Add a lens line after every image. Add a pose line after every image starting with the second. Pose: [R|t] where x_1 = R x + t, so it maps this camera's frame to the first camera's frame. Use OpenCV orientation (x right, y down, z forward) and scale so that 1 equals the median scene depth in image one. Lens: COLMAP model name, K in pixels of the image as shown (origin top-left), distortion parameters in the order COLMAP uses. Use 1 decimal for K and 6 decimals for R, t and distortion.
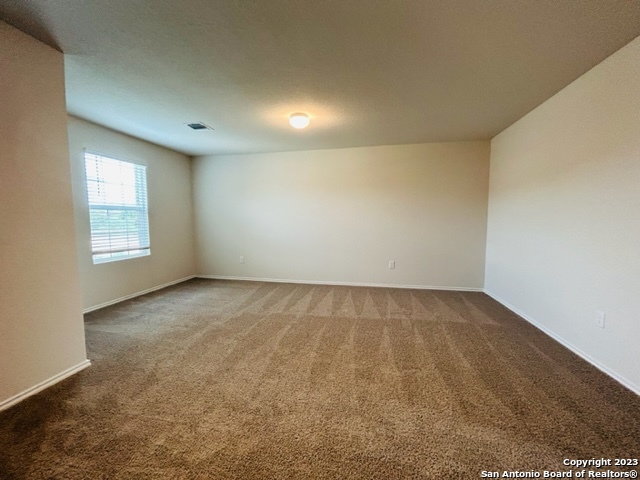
lens RADIAL K [[260.5, 0, 320.8], [0, 260.5, 239.7], [0, 0, 1]] dist [0.000155, 0.000080]
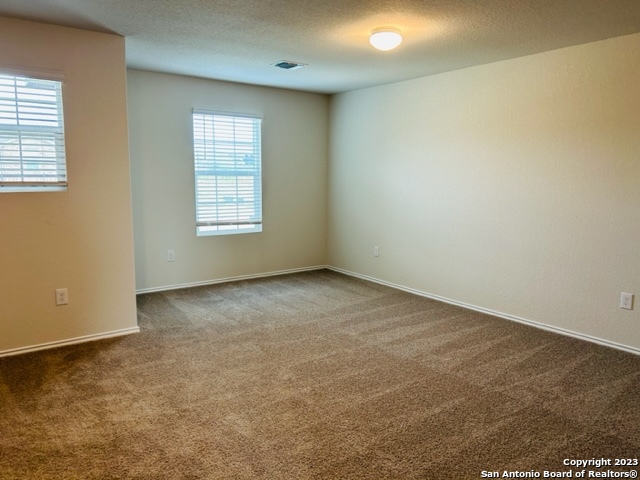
lens RADIAL K [[484.5, 0, 321.8], [0, 484.5, 242.2], [0, 0, 1]] dist [0.034852, -0.028397]
pose [[0.743736, 0.105503, -0.660095, 0.568995], [-0.065861, 0.994227, 0.084701, -0.057155], [0.665221, -0.019521, 0.746391, 0.019154]]
